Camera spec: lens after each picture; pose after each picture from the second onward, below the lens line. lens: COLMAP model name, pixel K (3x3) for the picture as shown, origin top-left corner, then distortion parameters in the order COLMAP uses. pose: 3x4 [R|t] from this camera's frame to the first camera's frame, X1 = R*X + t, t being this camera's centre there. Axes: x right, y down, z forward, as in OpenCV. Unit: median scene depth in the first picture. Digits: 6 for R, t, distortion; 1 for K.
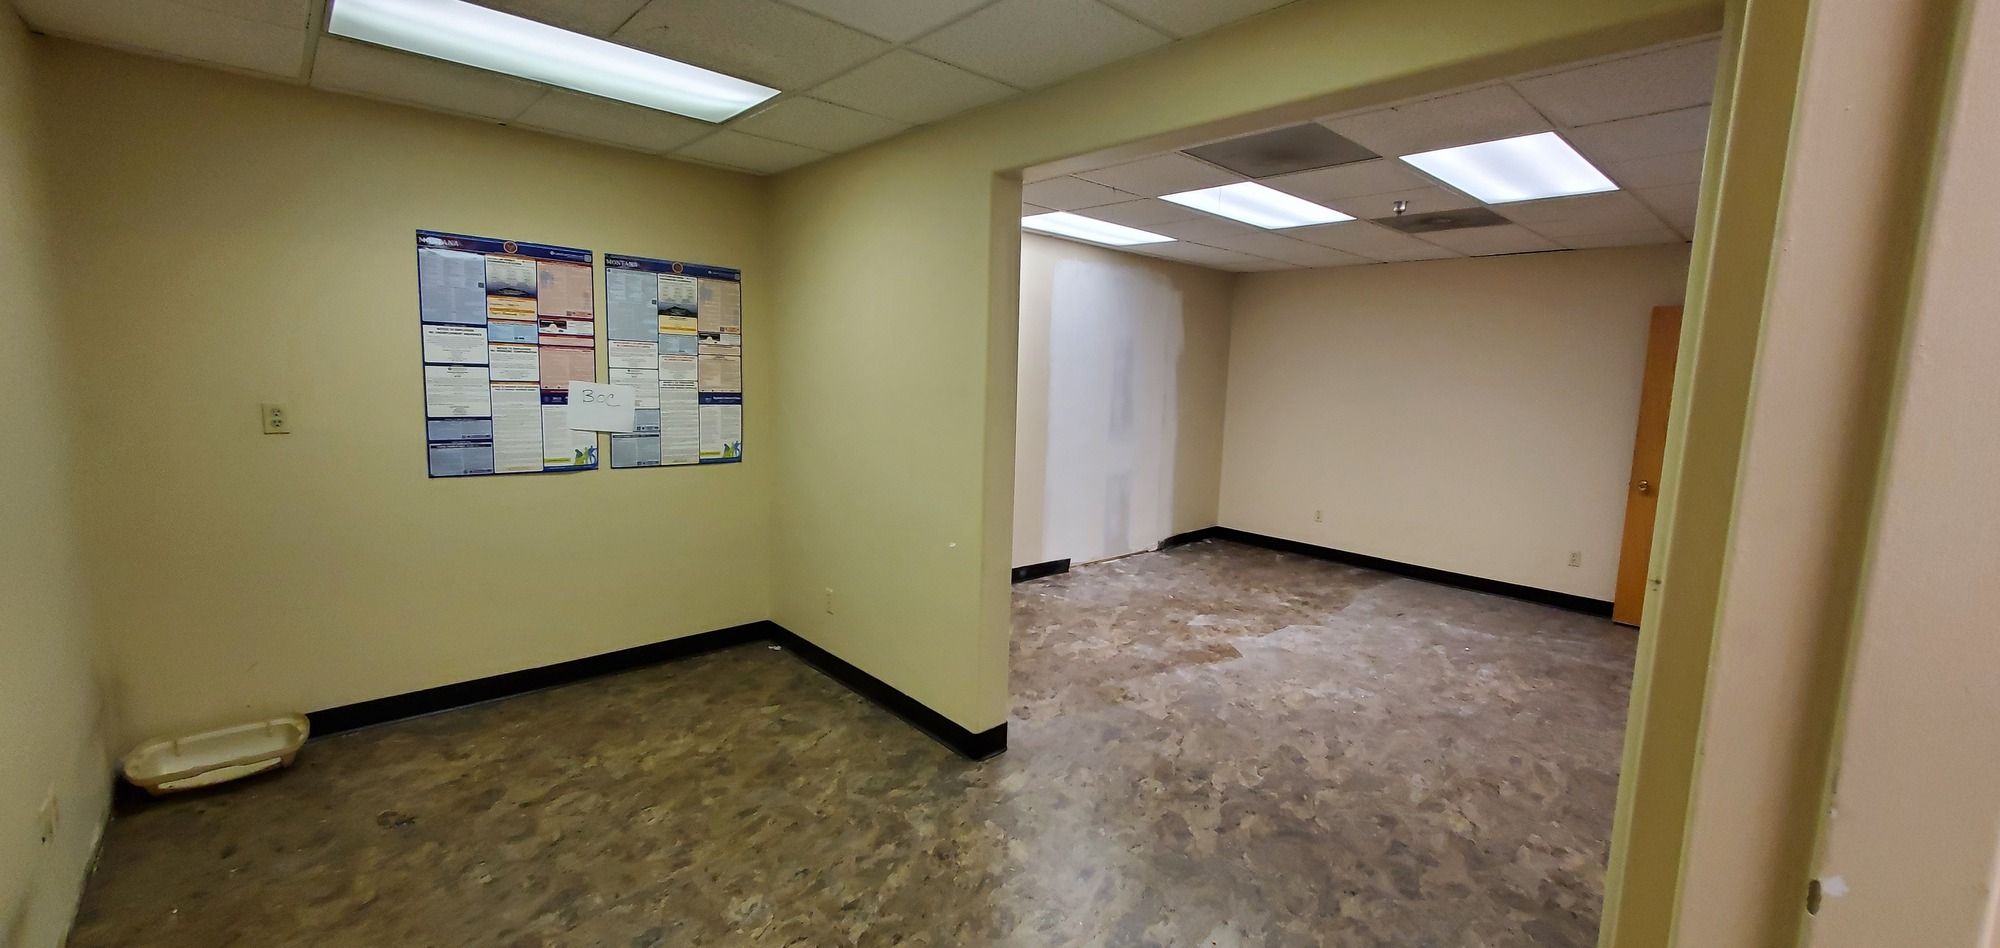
lens RADIAL K [[792.6, 0, 1017.2], [0, 792.6, 472.0], [0, 0, 1]] dist [0.002074, -0.000624]
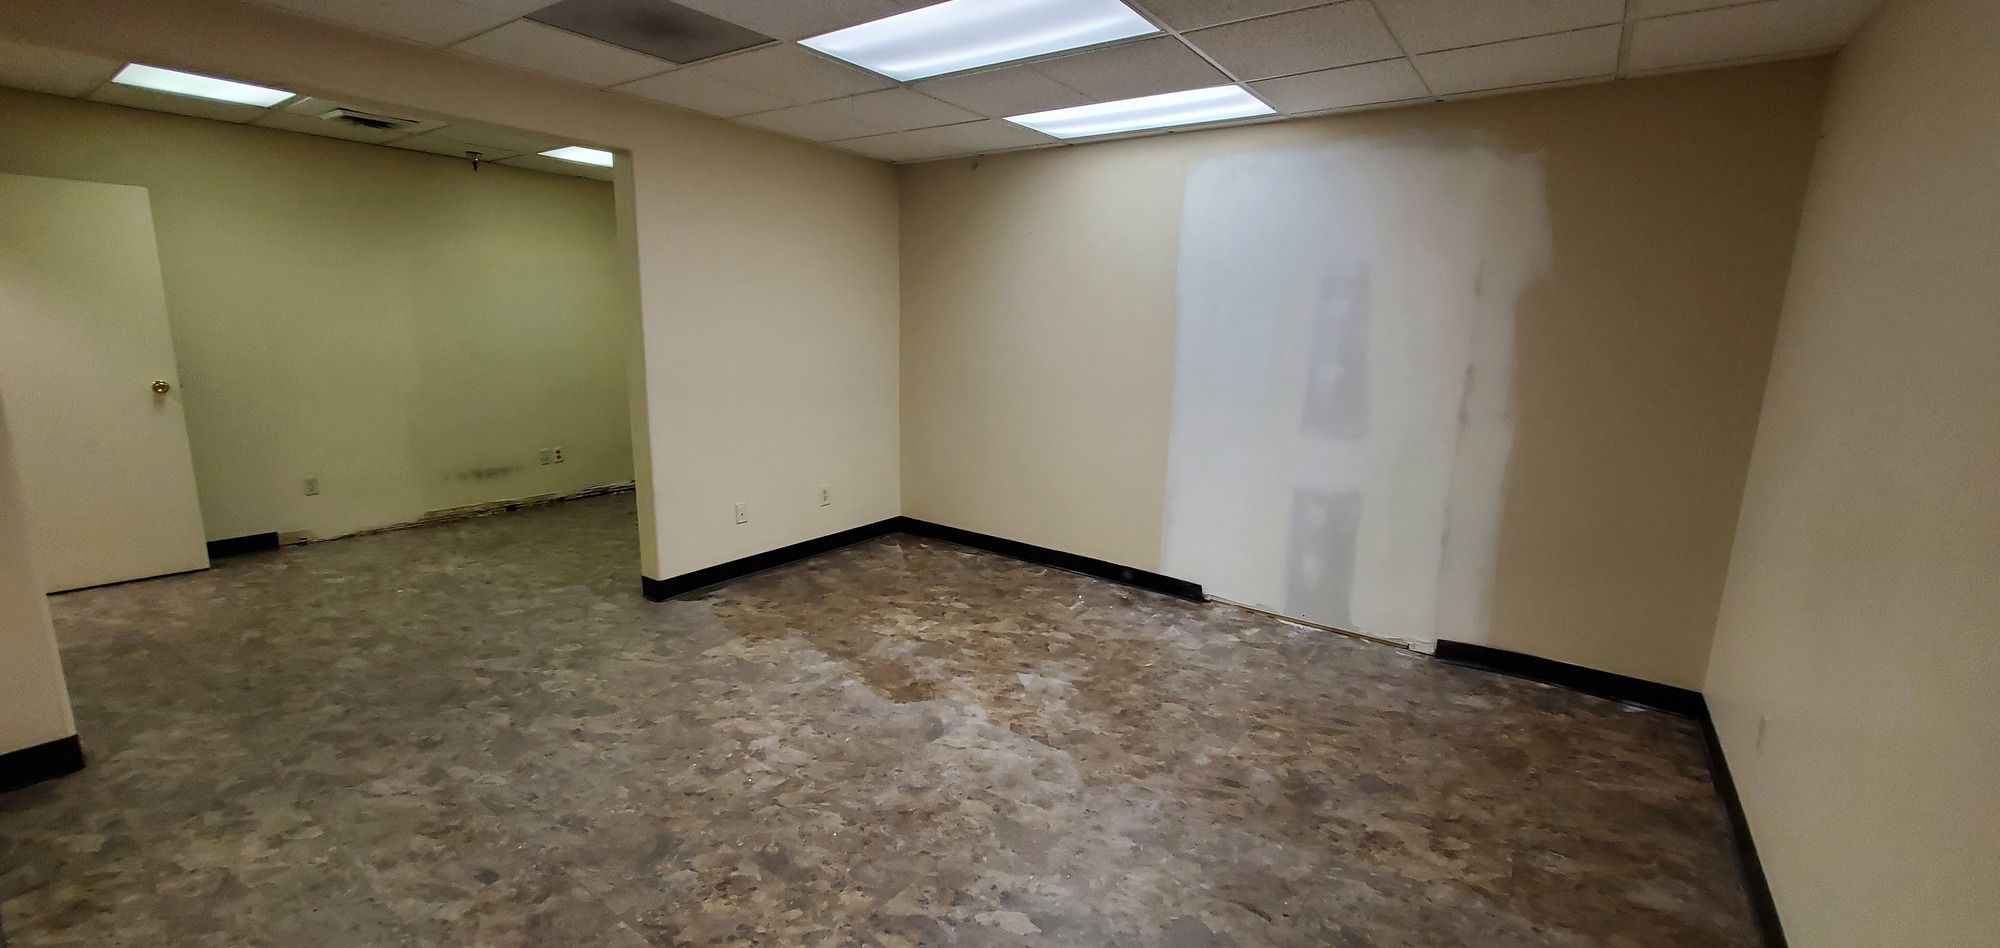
lens RADIAL K [[792.6, 0, 1017.0], [0, 792.6, 471.7], [0, 0, 1]] dist [0.002074, -0.000624]
pose [[0.200101, 0.160718, -0.966504, 1.034209], [-0.146937, 0.980221, 0.132578, -0.087918], [0.968694, 0.115486, 0.219759, 0.994706]]
